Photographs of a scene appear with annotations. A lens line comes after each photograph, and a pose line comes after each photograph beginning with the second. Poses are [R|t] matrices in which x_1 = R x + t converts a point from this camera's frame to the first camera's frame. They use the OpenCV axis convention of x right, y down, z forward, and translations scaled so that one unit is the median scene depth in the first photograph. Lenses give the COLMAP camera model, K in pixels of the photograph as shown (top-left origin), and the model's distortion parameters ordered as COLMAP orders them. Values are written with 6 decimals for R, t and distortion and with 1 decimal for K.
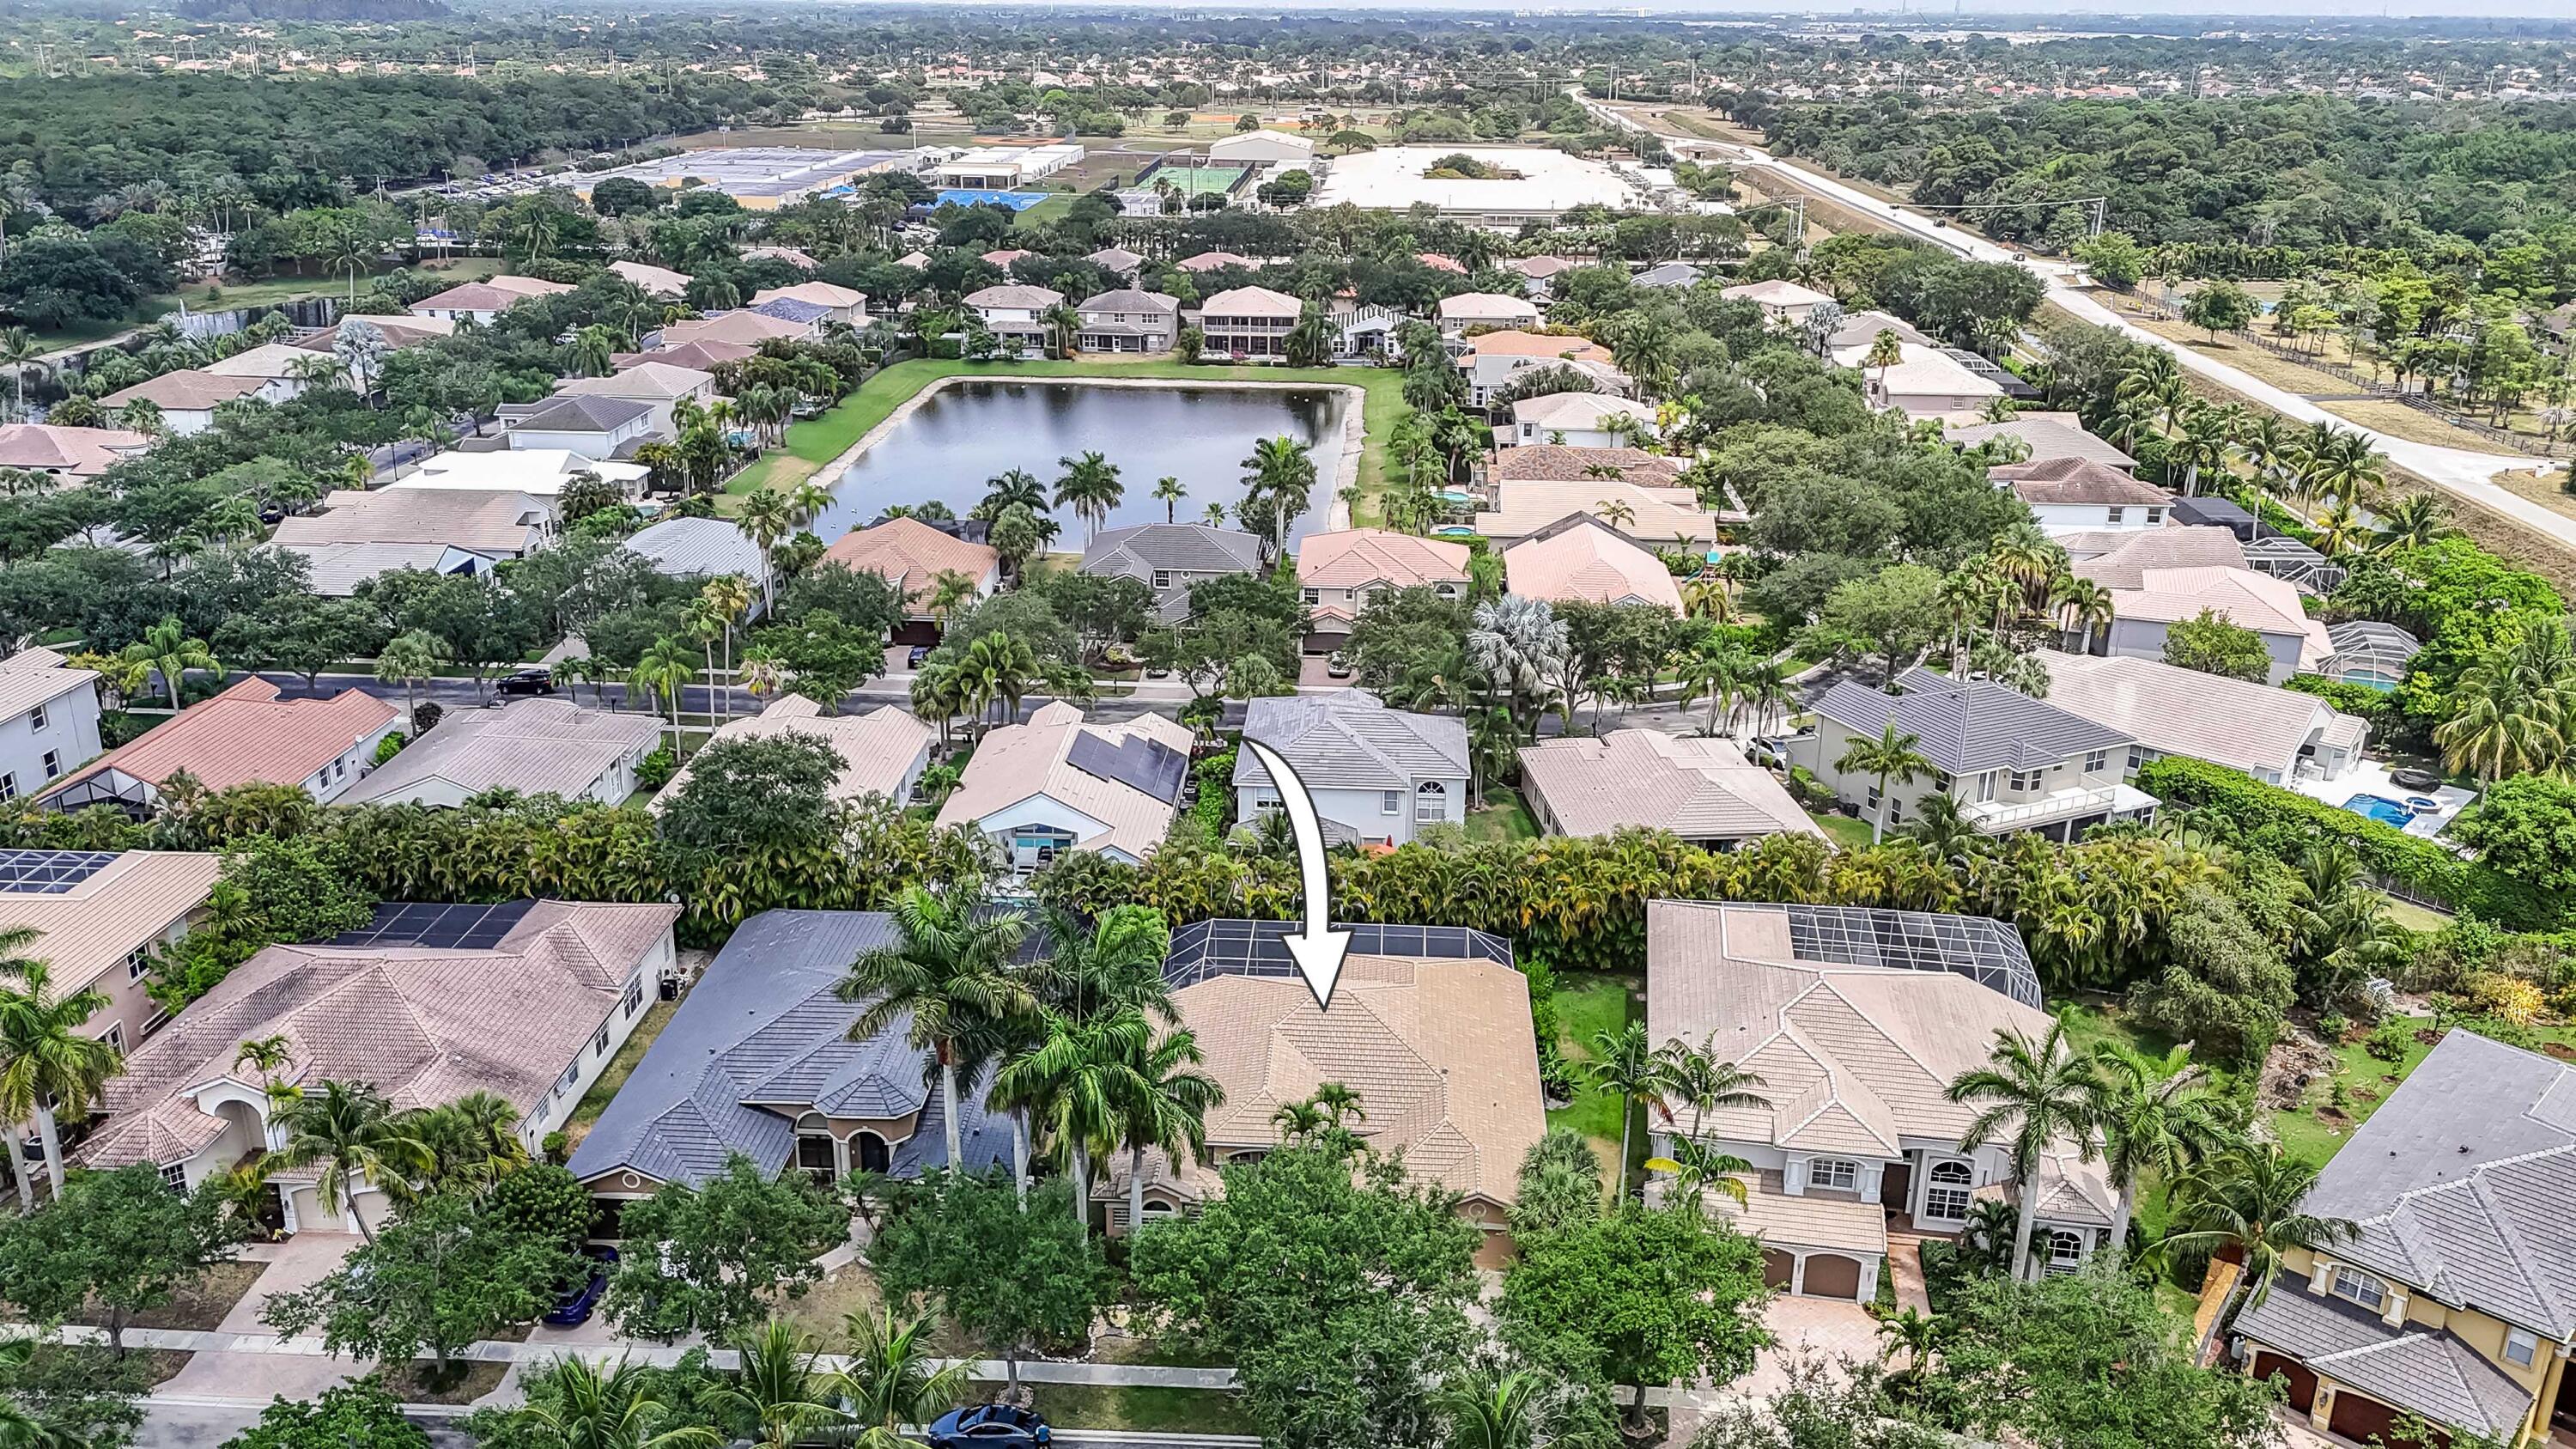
lens RADIAL K [[1965.1, 0, 1293.8], [0, 1965.1, 731.3], [0, 0, 1]] dist [0.079995, -0.112034]
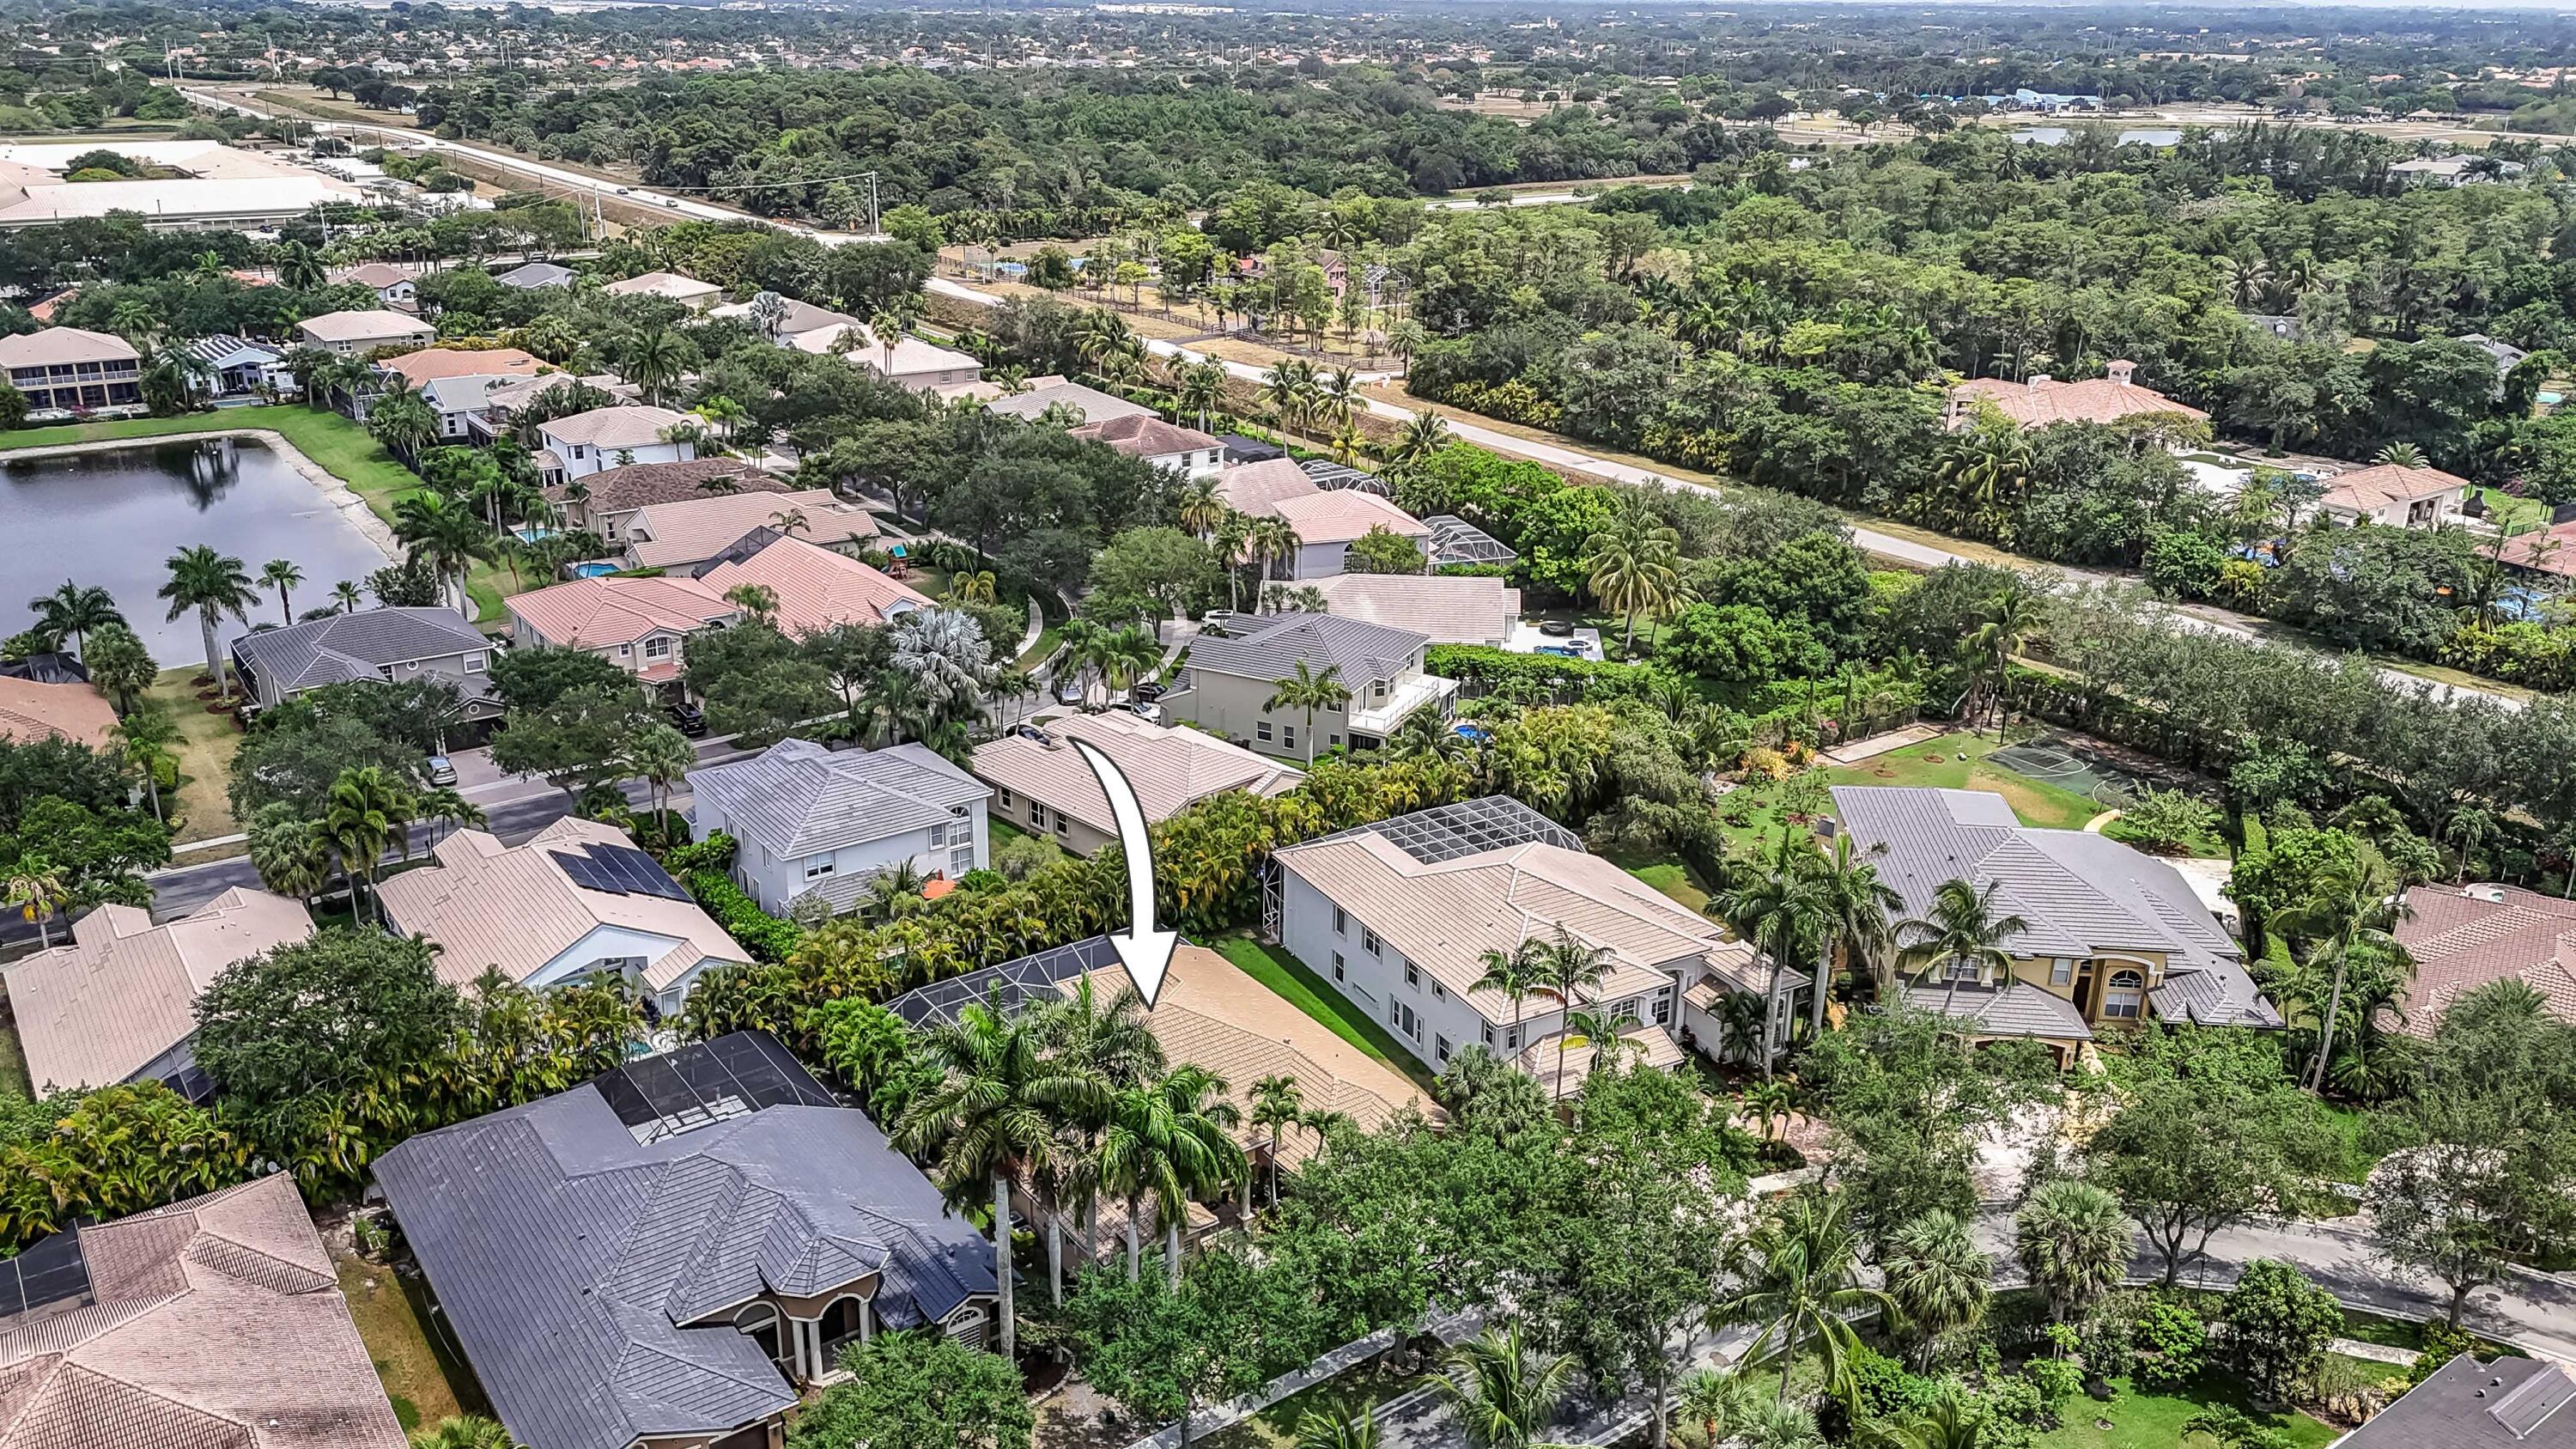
lens RADIAL K [[1965.1, 0, 1293.8], [0, 1965.1, 731.3], [0, 0, 1]] dist [0.079995, -0.112034]
pose [[0.776665, -0.216996, 0.591358, -0.293073], [0.208223, 0.974459, 0.084101, -0.046403], [-0.594504, 0.057816, 0.802011, 0.070885]]
